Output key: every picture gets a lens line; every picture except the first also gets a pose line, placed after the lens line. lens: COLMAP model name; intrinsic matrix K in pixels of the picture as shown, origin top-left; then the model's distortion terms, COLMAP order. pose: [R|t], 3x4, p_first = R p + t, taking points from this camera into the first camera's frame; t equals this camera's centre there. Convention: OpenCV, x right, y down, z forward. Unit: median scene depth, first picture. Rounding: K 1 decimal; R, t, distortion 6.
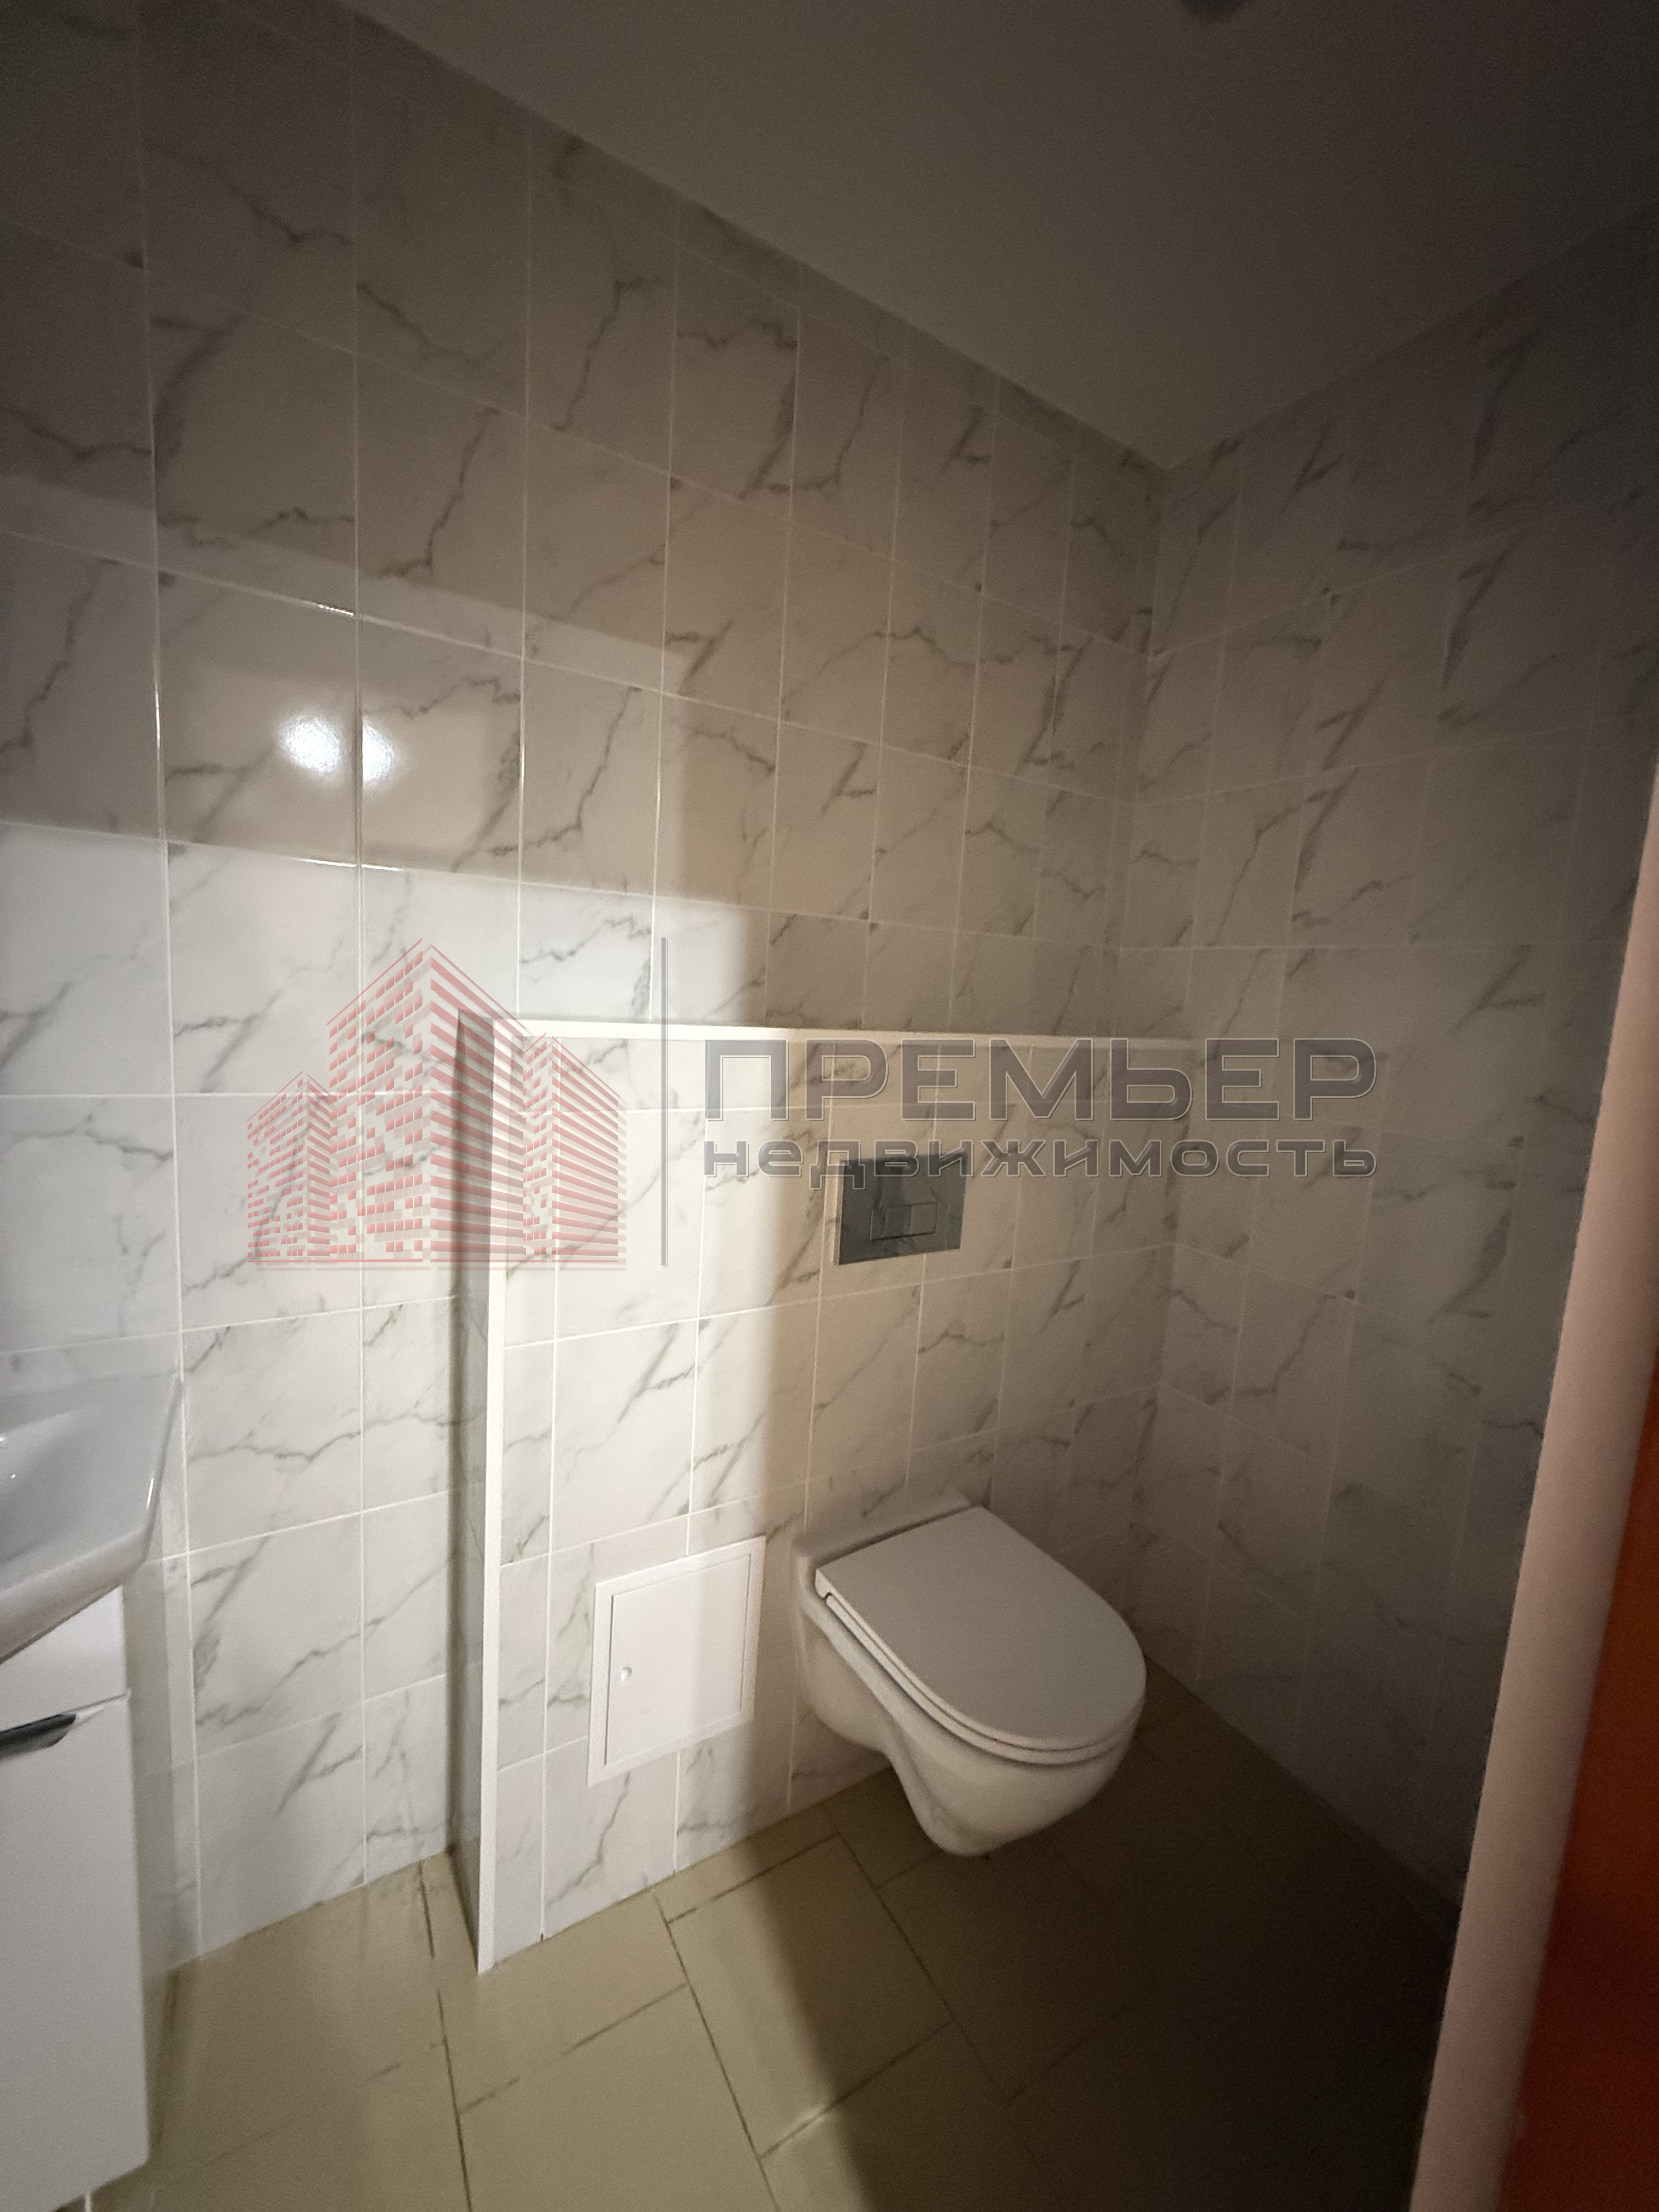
lens RADIAL K [[882.5, 0, 829.4], [0, 882.5, 1102.3], [0, 0, 1]] dist [-0.000788, -0.000067]
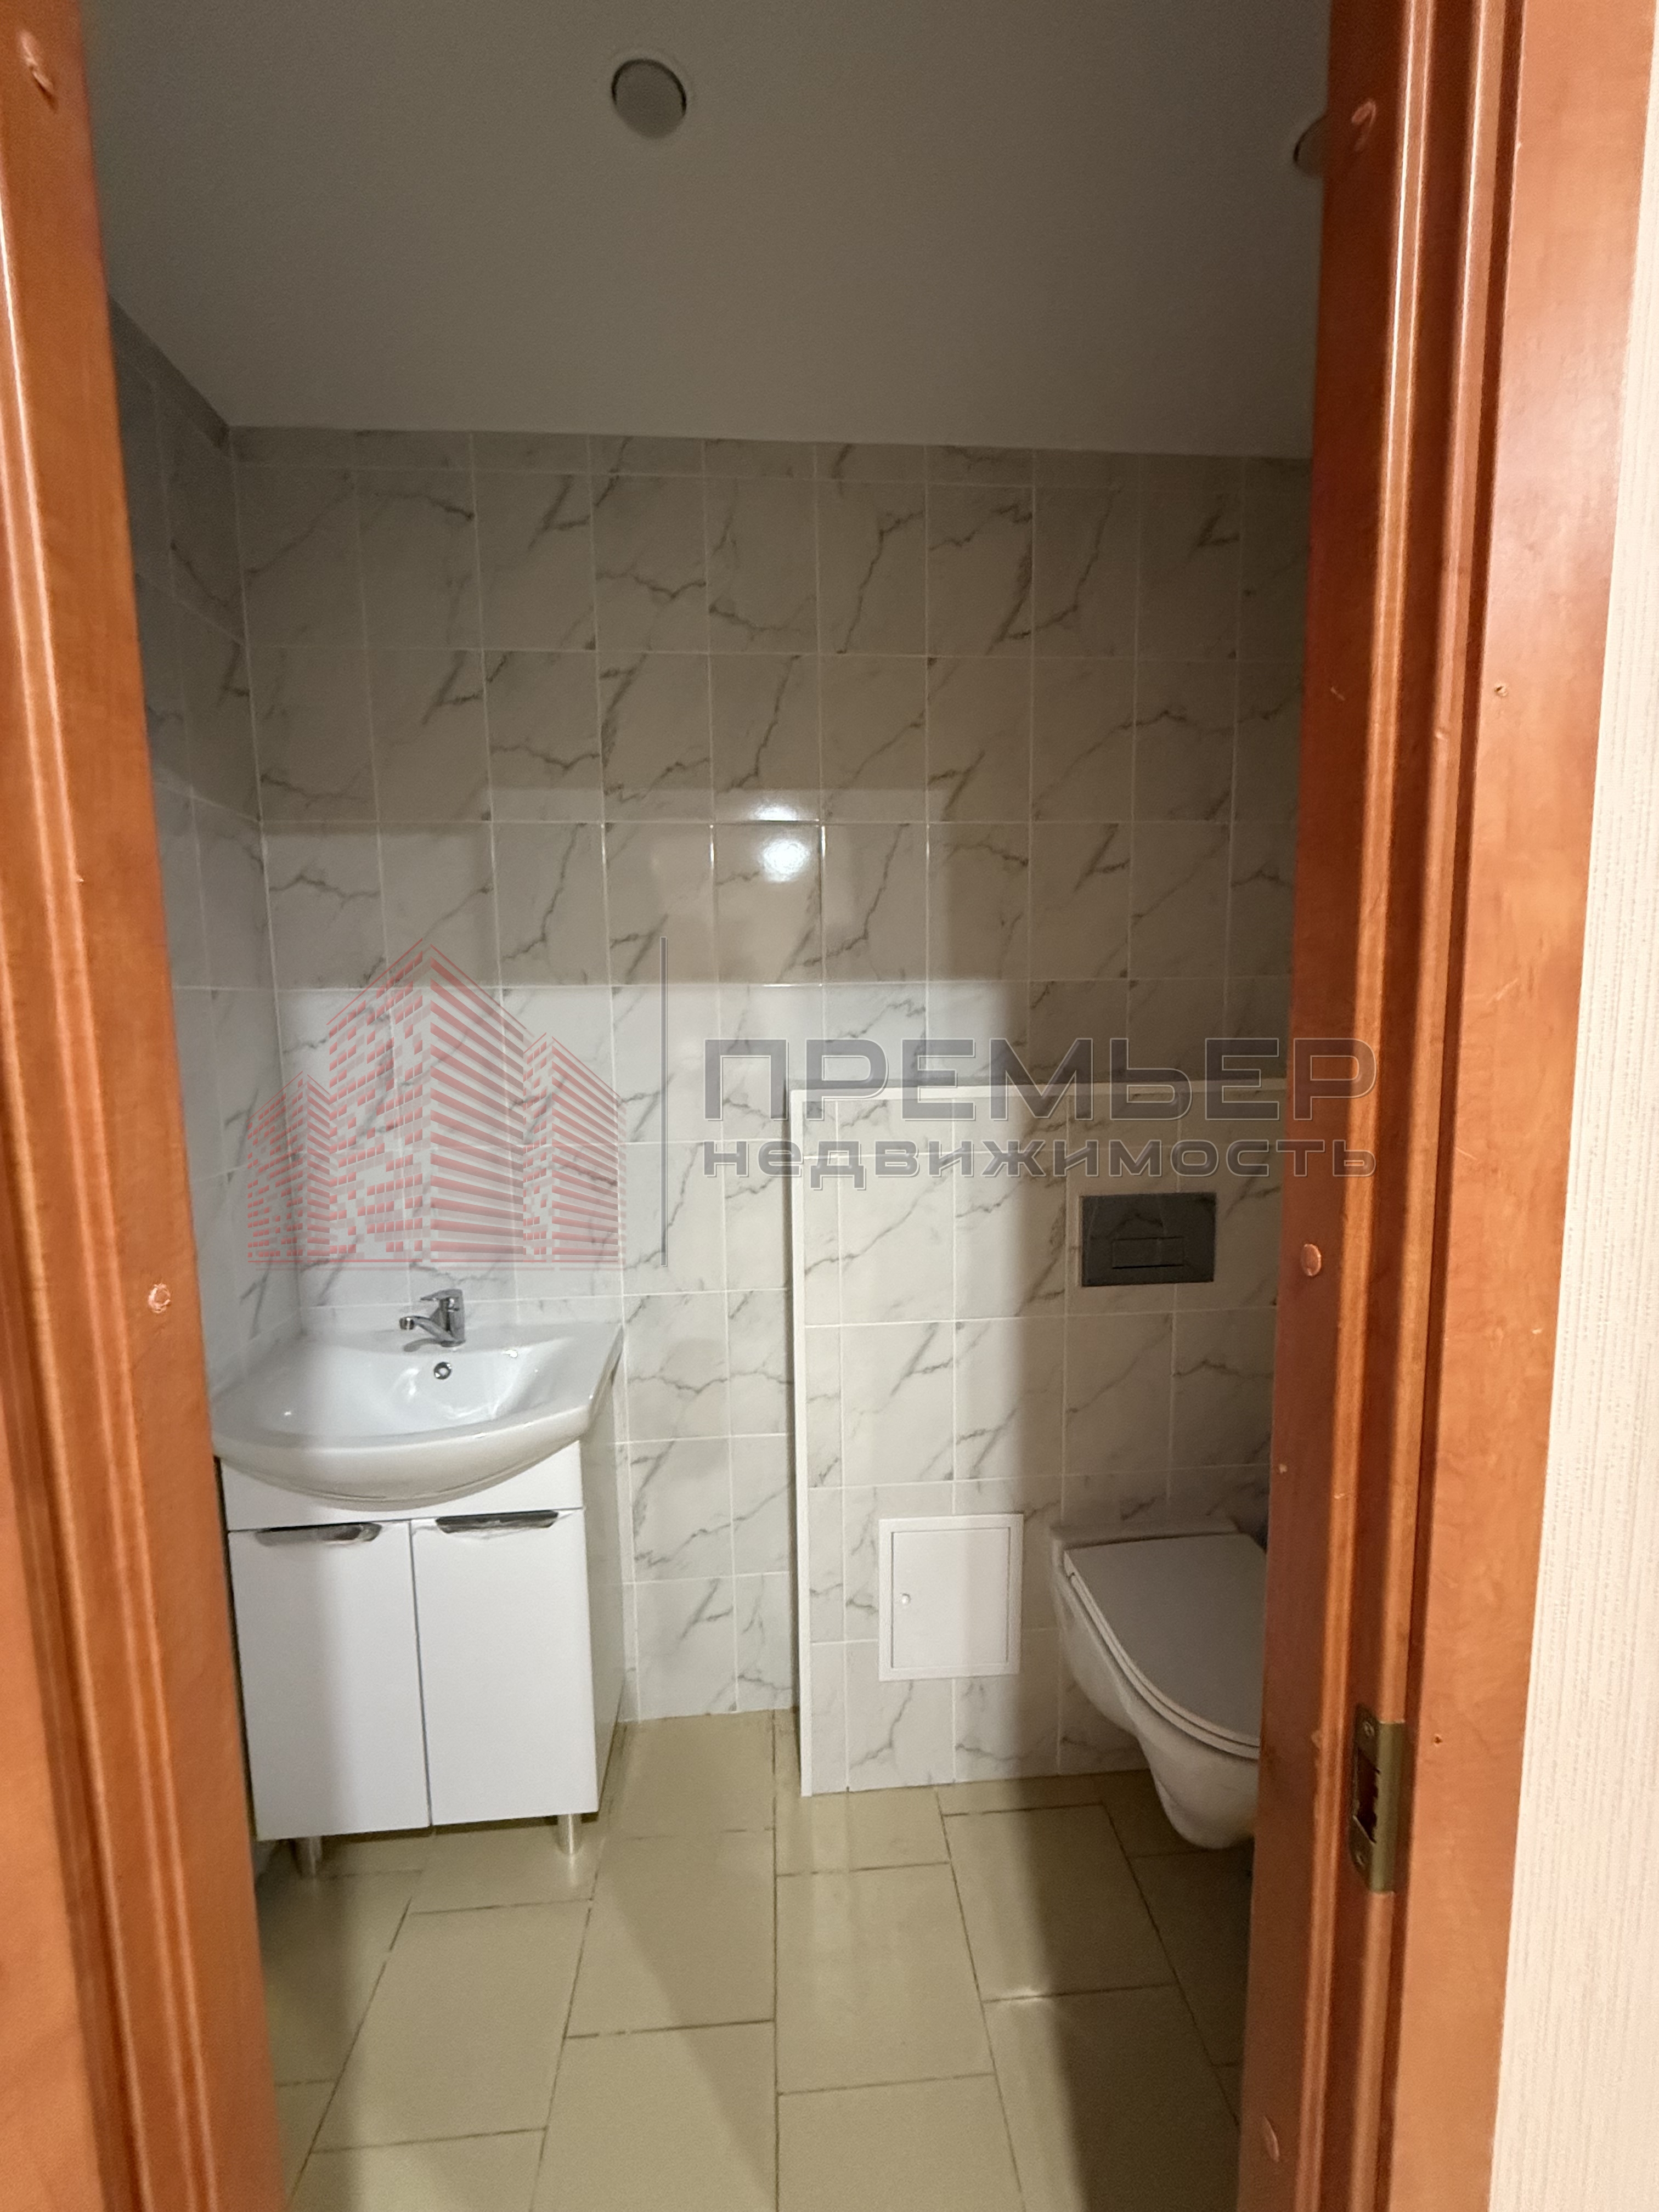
lens RADIAL K [[882.5, 0, 829.4], [0, 882.5, 1102.3], [0, 0, 1]] dist [-0.000788, -0.000067]
pose [[0.884088, -0.023969, -0.466705, 0.270992], [0.010172, 0.999434, -0.032059, -0.023238], [0.467209, 0.023595, 0.883832, -0.179706]]
